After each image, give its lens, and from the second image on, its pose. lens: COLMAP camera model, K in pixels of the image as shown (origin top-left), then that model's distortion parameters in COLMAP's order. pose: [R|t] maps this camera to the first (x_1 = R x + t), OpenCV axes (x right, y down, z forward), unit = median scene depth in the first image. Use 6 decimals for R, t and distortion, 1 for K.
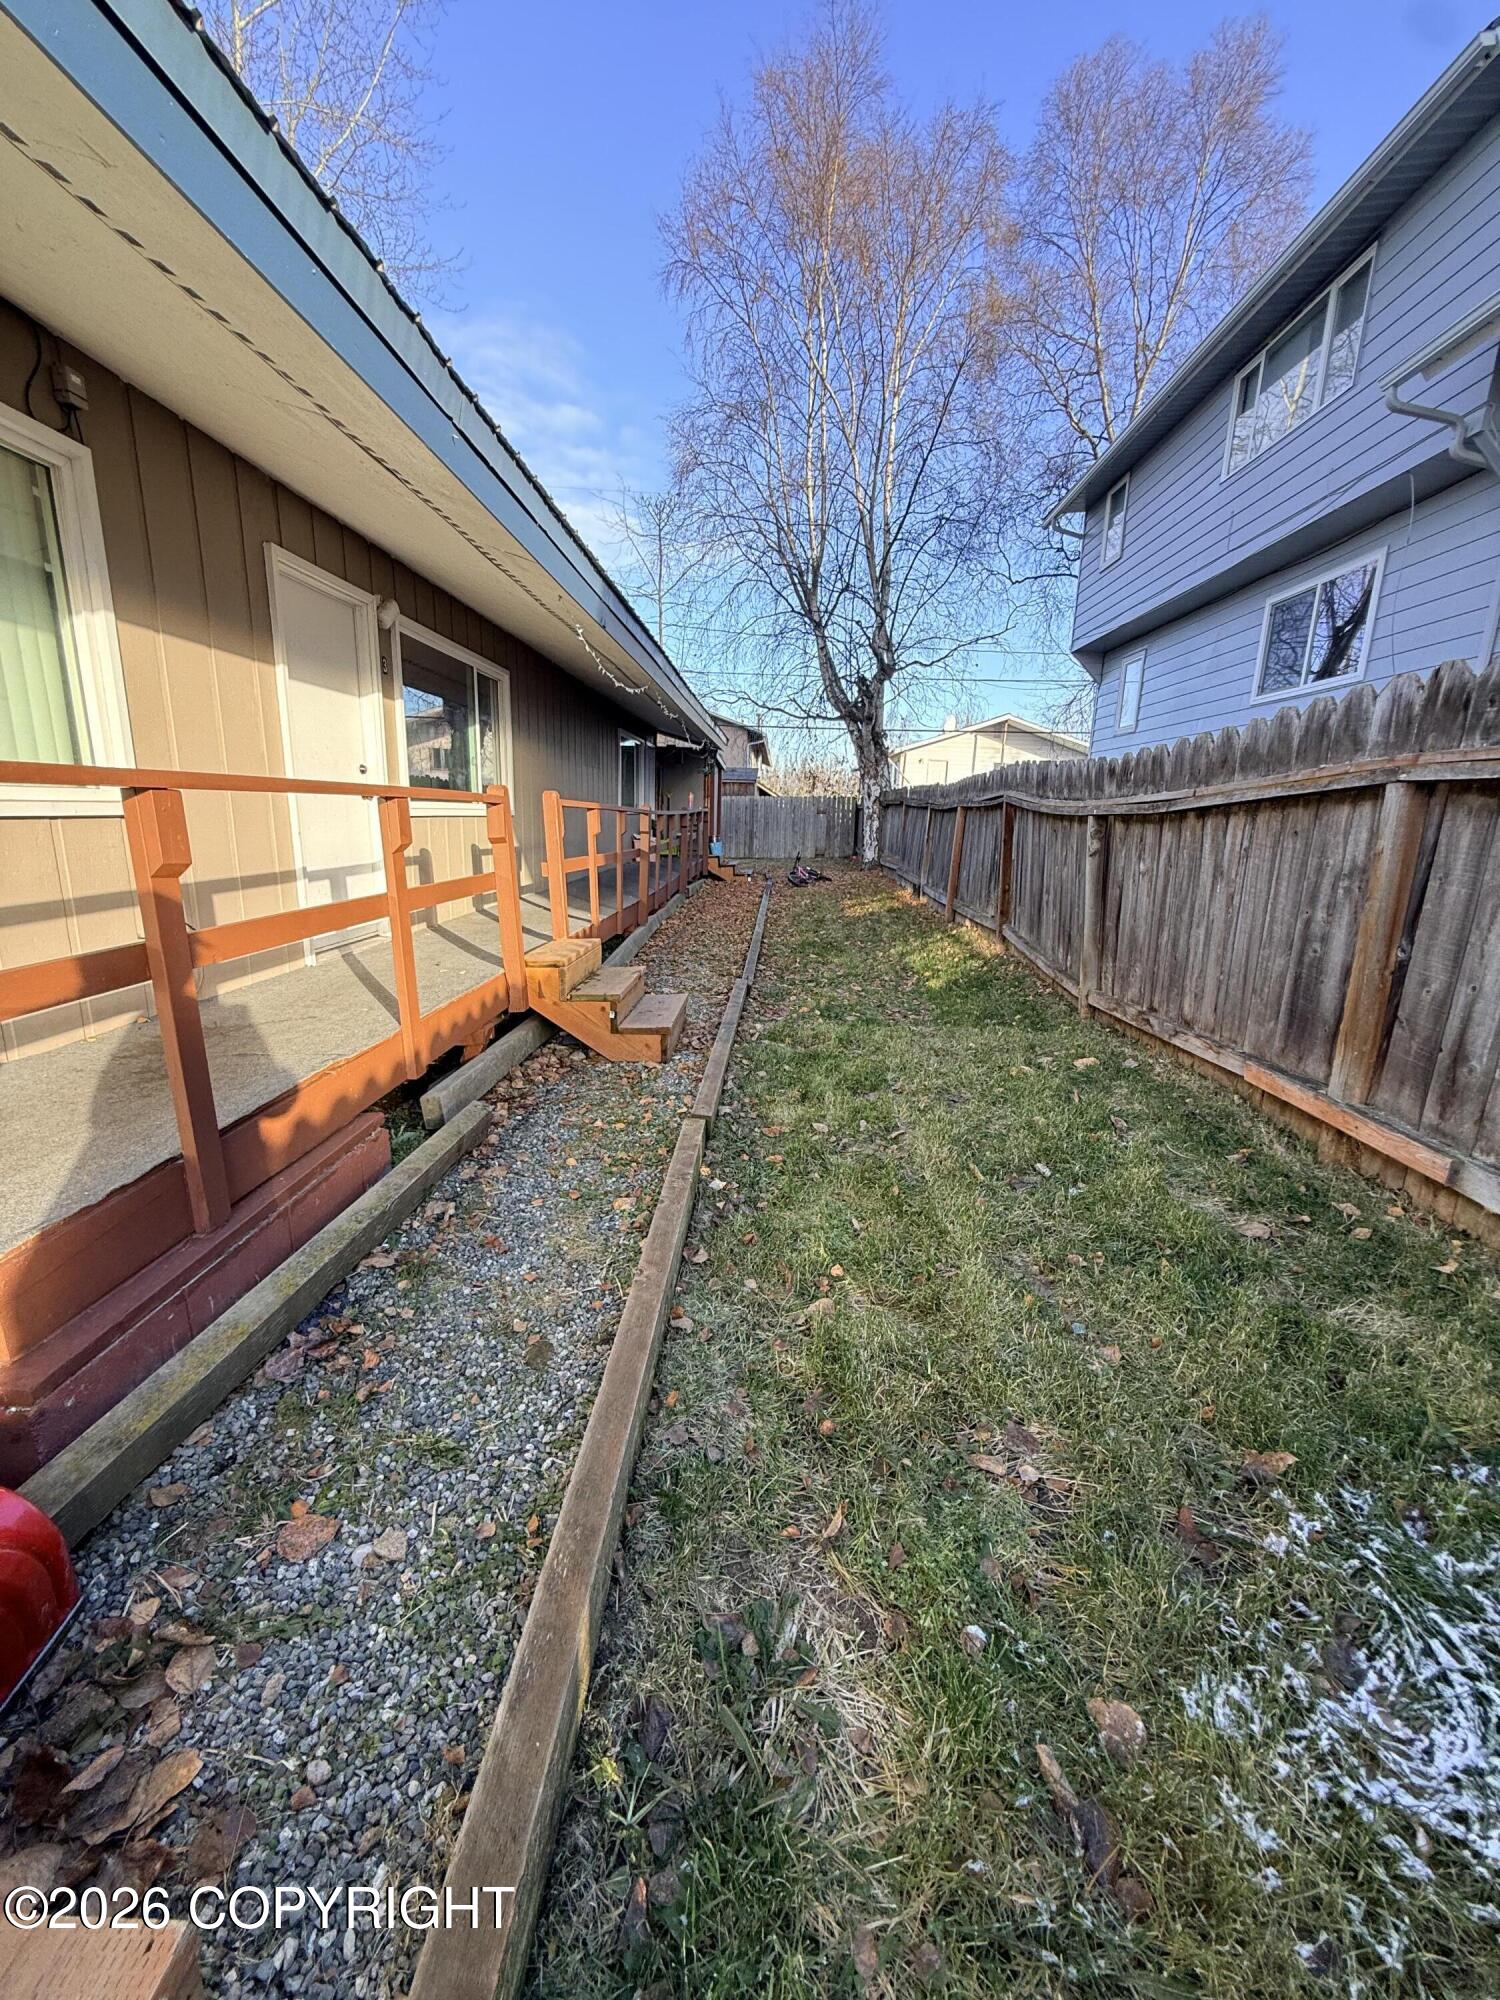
lens RADIAL K [[793.6, 0, 742.5], [0, 793.6, 996.0], [0, 0, 1]] dist [-0.000257, -0.000168]
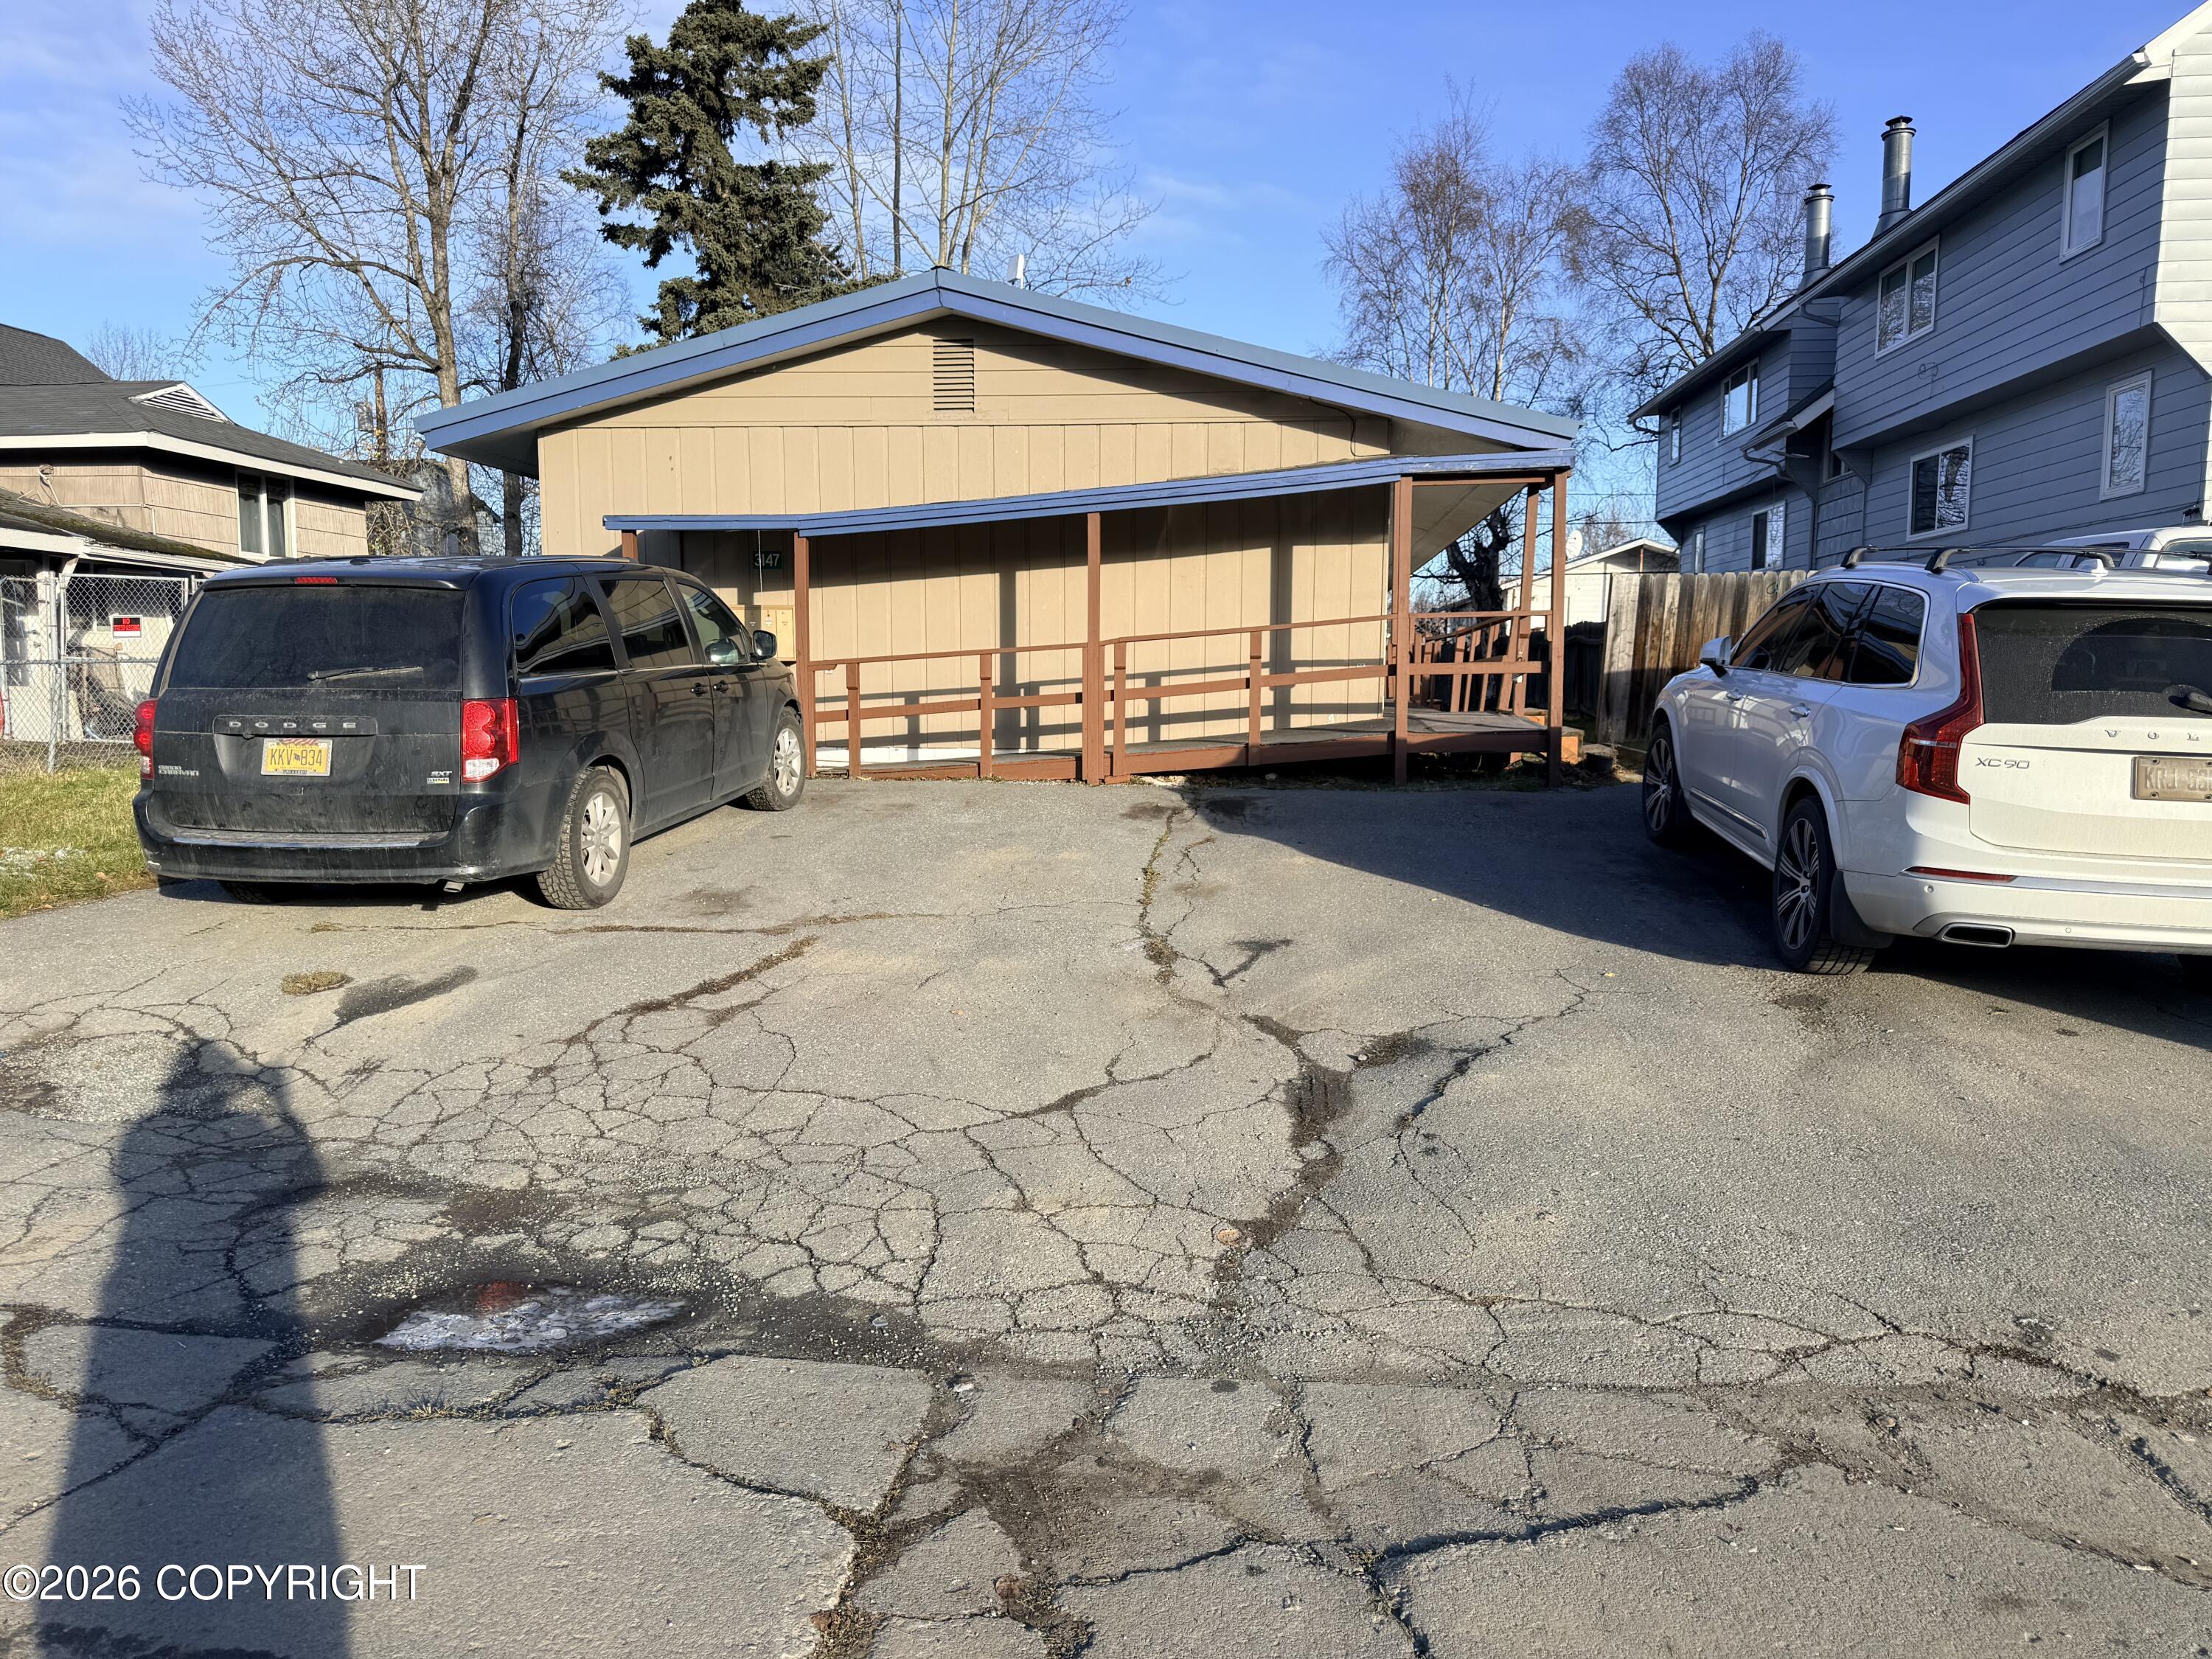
lens RADIAL K [[1540.6, 0, 1105.1], [0, 1540.6, 826.1], [0, 0, 1]] dist [-0.007701, -0.000820]
pose [[0.998689, -0.002779, -0.051107, -0.308170], [-0.004759, 0.989157, -0.146783, 0.377647], [0.050961, 0.146834, 0.987848, -1.314693]]
